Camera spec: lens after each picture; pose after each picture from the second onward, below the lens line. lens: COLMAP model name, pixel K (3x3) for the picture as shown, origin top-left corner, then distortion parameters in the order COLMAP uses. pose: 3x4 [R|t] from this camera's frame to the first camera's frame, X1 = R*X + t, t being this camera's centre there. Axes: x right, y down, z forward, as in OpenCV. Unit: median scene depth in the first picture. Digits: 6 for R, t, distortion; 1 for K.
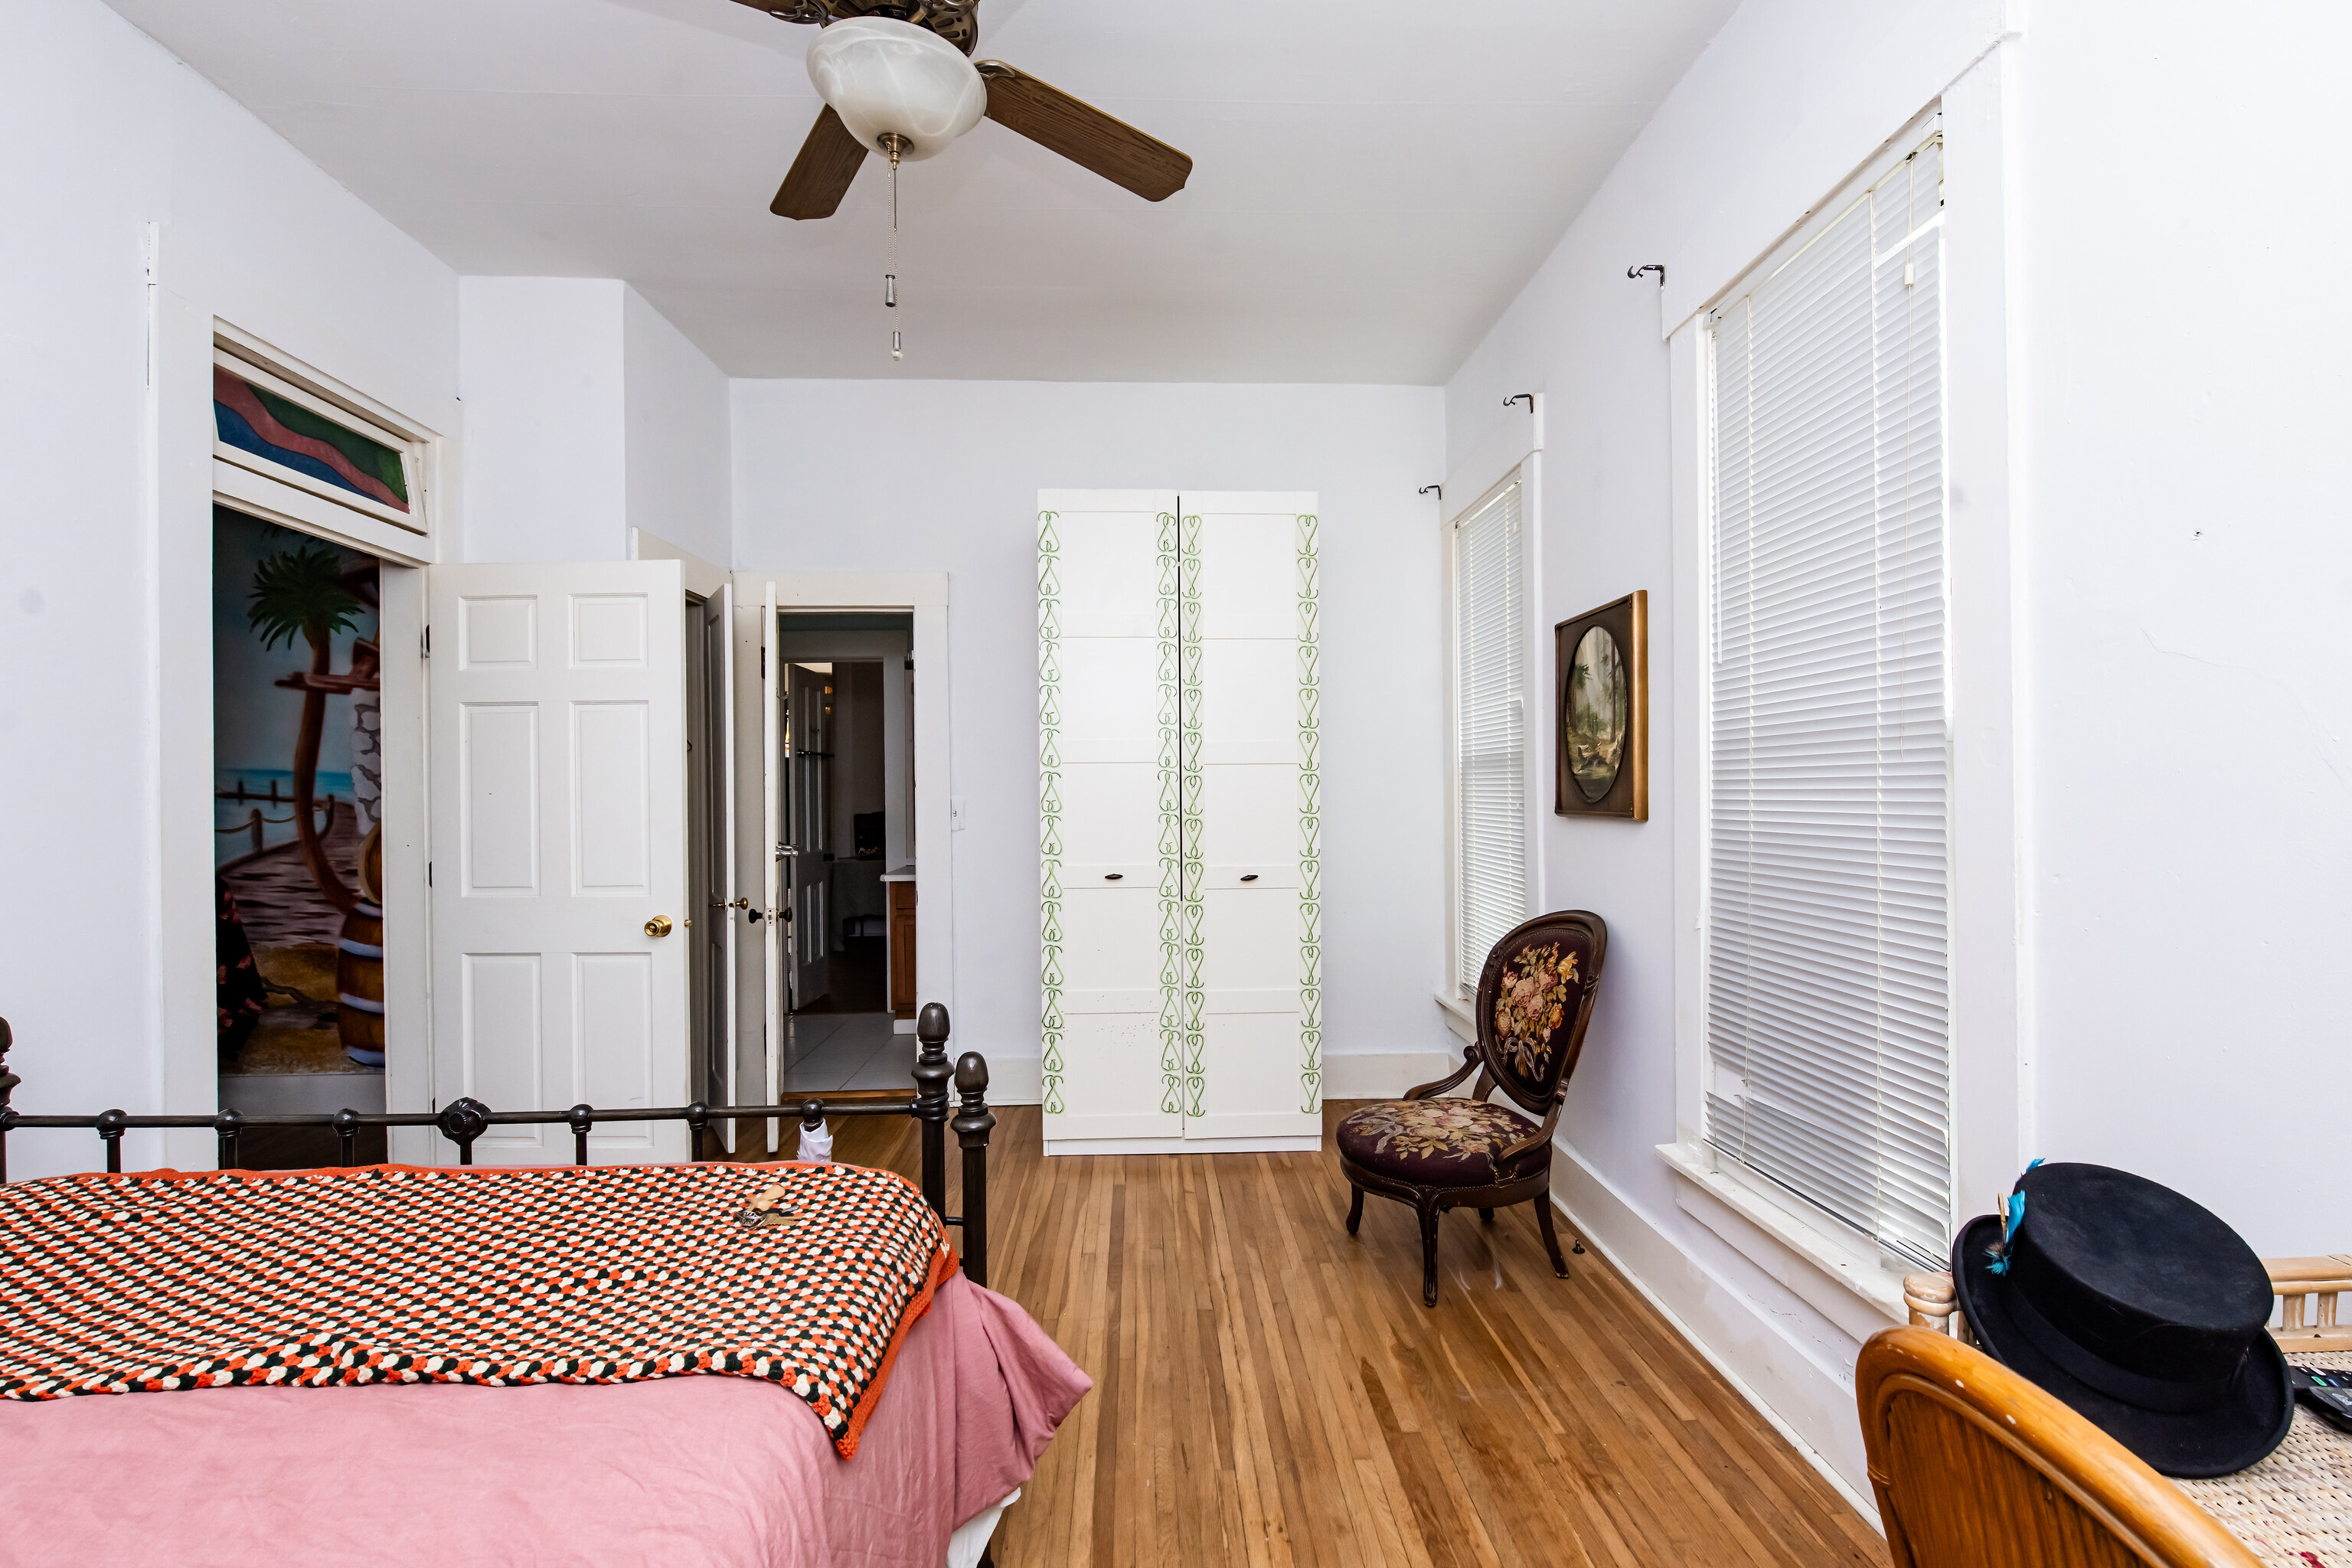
lens RADIAL K [[1023.0, 0, 1177.1], [0, 1023.0, 791.4], [0, 0, 1]] dist [-0.003480, -0.000337]
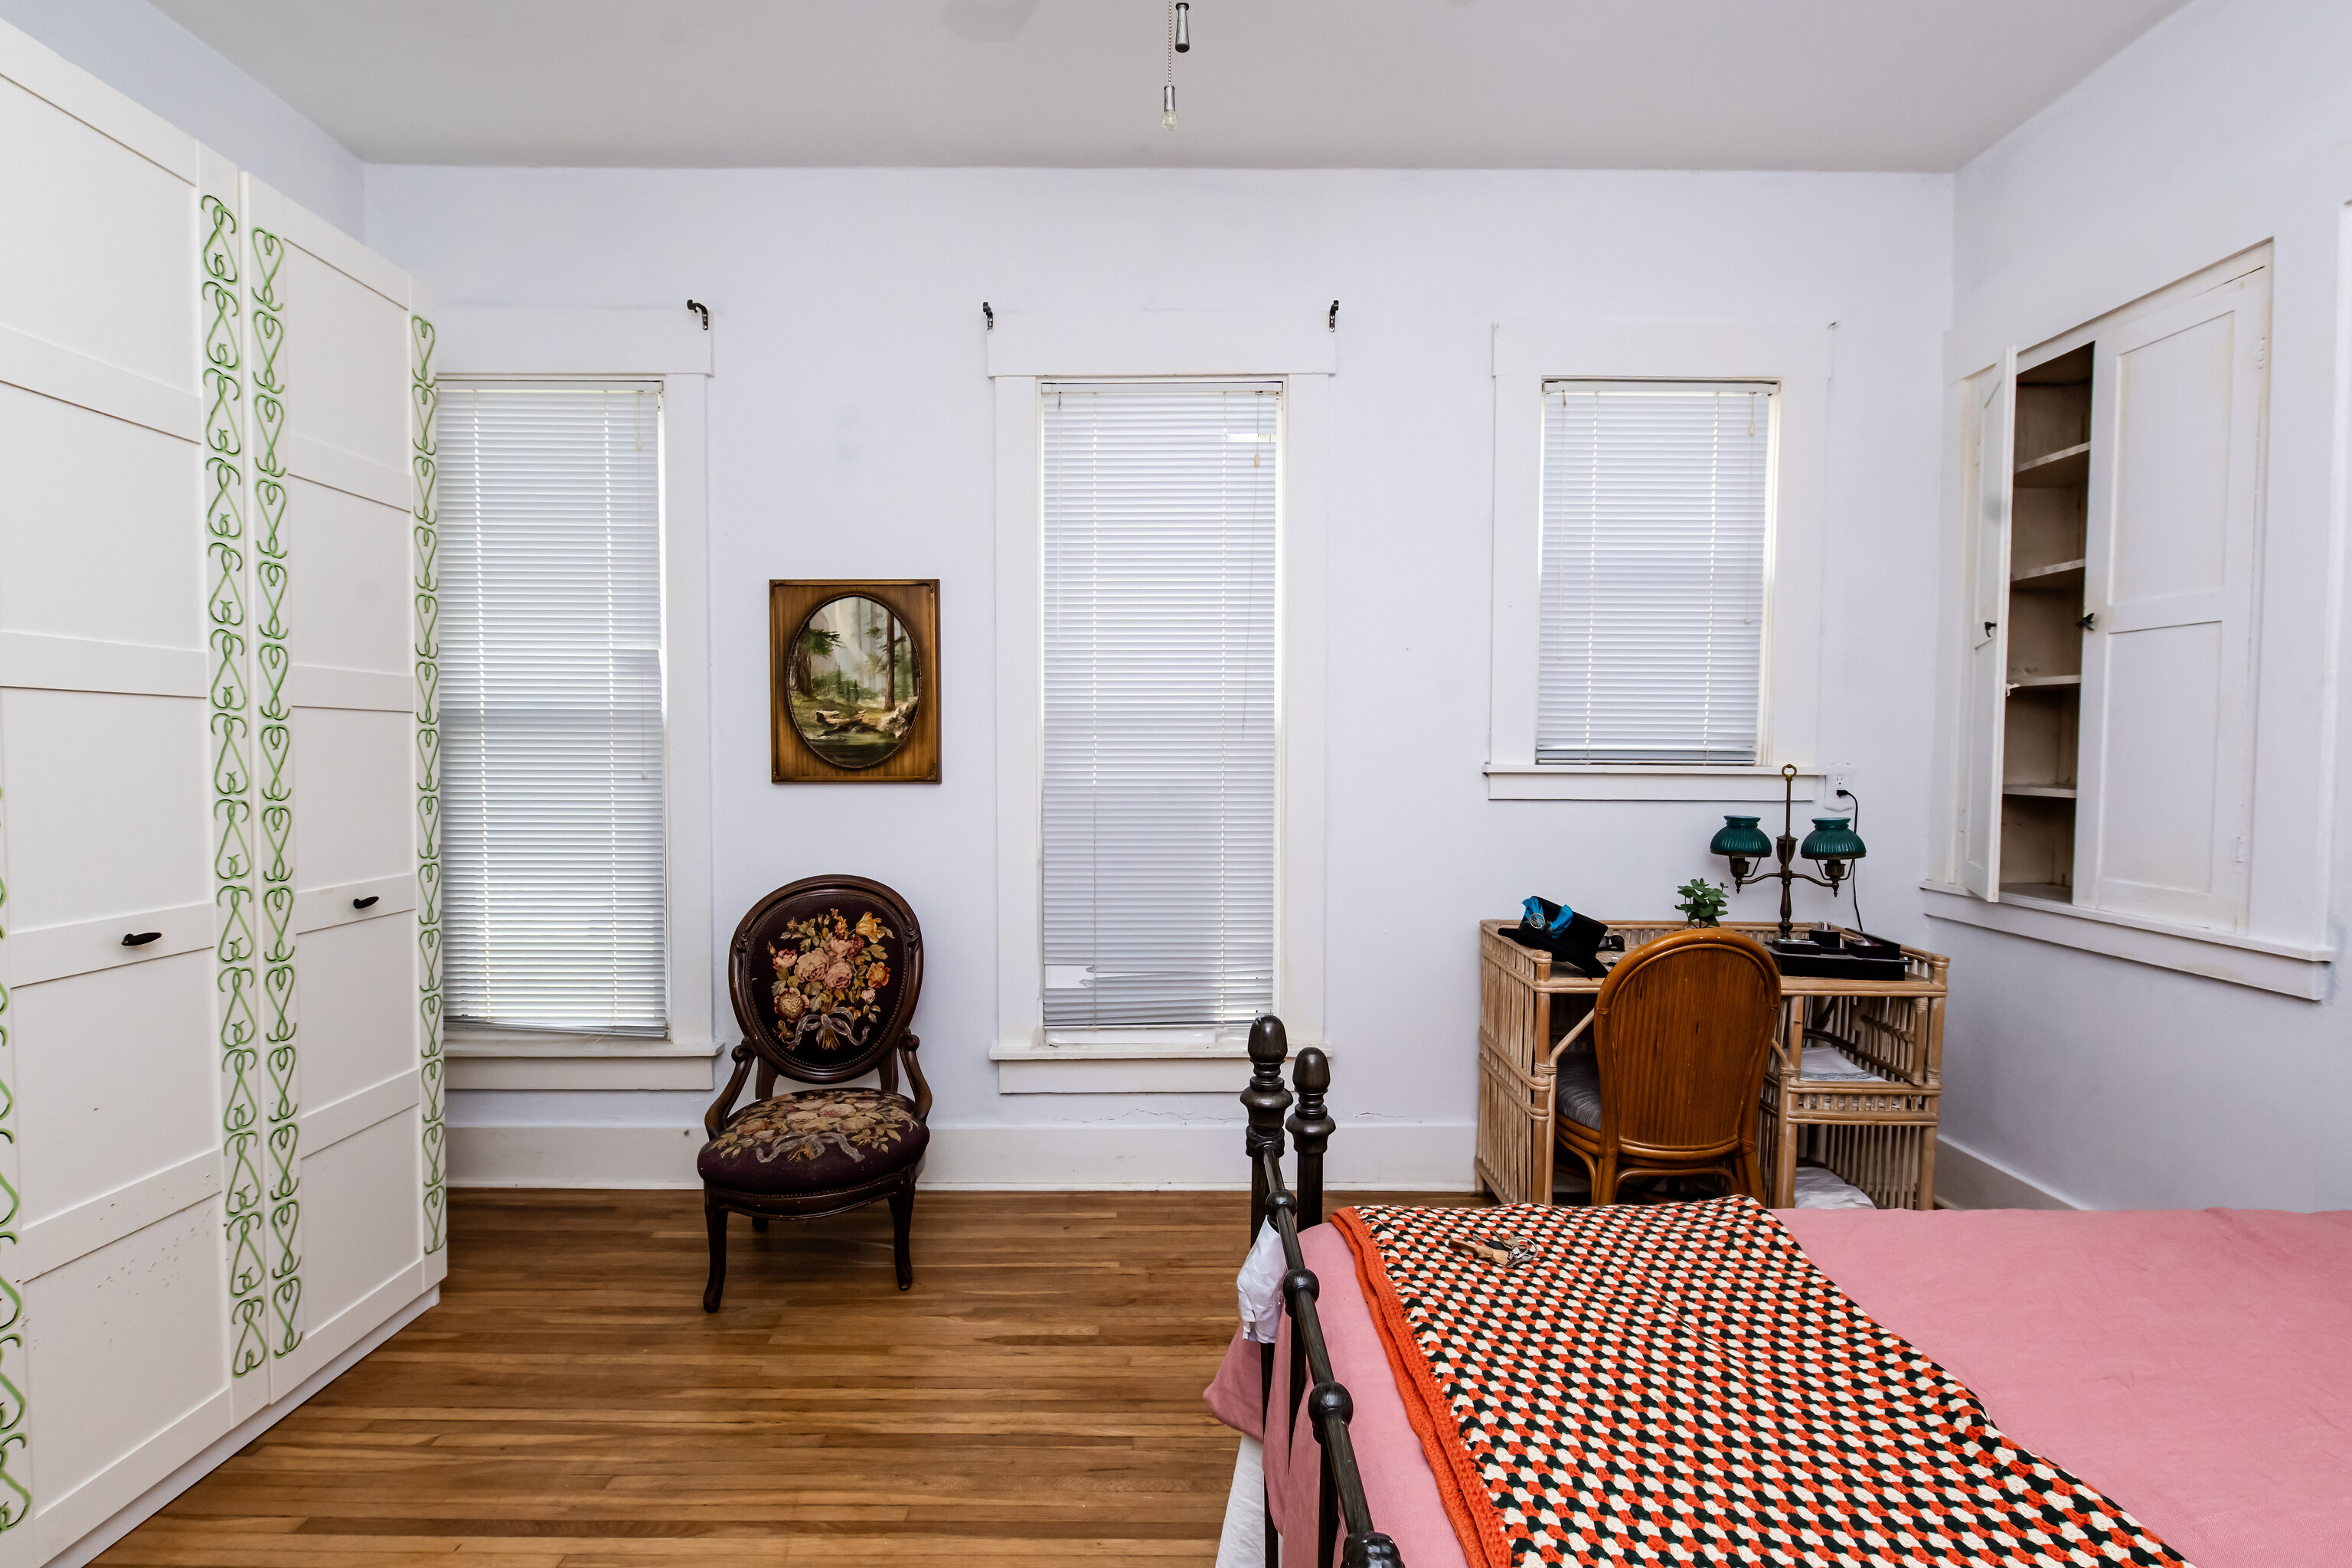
lens RADIAL K [[1077.3, 0, 1180.3], [0, 1077.3, 793.9], [0, 0, 1]] dist [-0.002734, -0.000263]
pose [[0.016688, -0.034121, 0.999278, -0.677907], [-0.002798, 0.999412, 0.034172, -0.000874], [-0.999857, -0.003366, 0.016582, 0.652605]]
